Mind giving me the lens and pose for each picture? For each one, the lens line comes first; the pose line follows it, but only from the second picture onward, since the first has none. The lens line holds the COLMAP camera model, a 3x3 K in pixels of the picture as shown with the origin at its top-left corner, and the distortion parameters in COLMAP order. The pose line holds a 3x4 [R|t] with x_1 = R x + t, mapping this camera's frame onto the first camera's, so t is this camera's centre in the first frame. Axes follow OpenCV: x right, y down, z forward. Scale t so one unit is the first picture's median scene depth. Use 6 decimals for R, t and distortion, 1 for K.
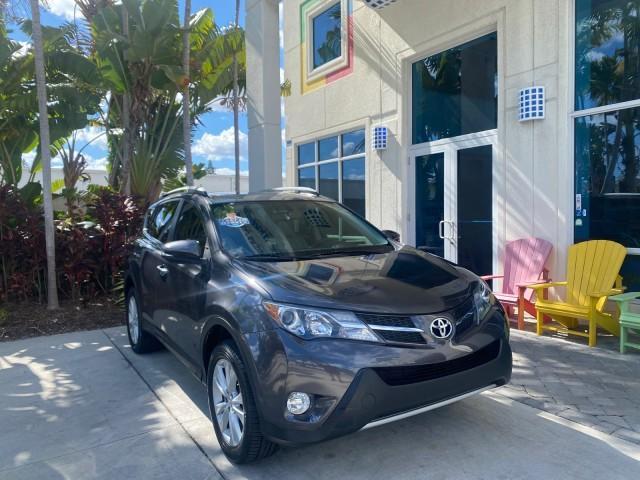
lens RADIAL K [[491.3, 0, 319.2], [0, 491.3, 236.7], [0, 0, 1]] dist [0.014042, -0.009585]
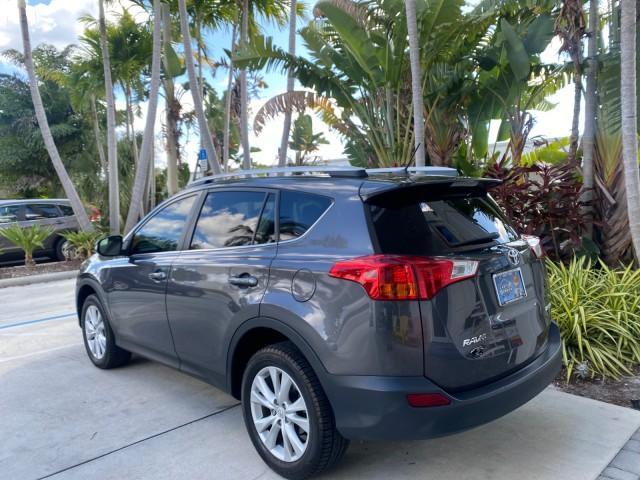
lens RADIAL K [[491.3, 0, 319.2], [0, 491.3, 236.7], [0, 0, 1]] dist [0.014042, -0.009585]
pose [[0.198685, 0.088077, -0.976098, 0.191650], [-0.016780, 0.996113, 0.086468, -0.037180], [0.979920, -0.000801, 0.199391, 0.541488]]
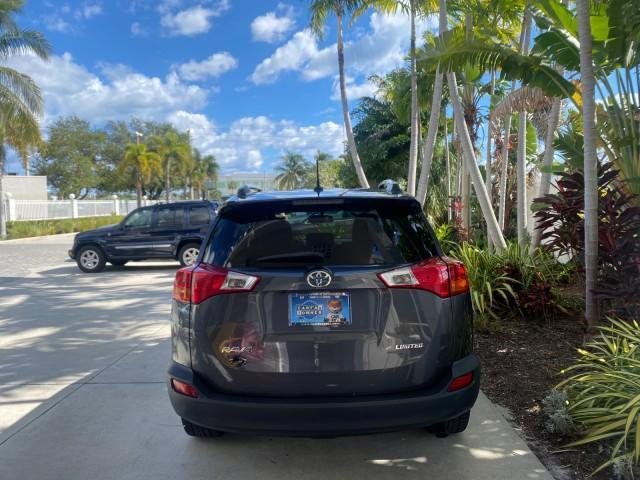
lens RADIAL K [[491.3, 0, 319.2], [0, 491.3, 236.7], [0, 0, 1]] dist [0.014042, -0.009585]
pose [[-0.556794, 0.077746, -0.827004, 0.156211], [-0.005333, 0.995255, 0.097154, -0.052628], [0.830634, 0.058505, -0.553737, 0.872578]]
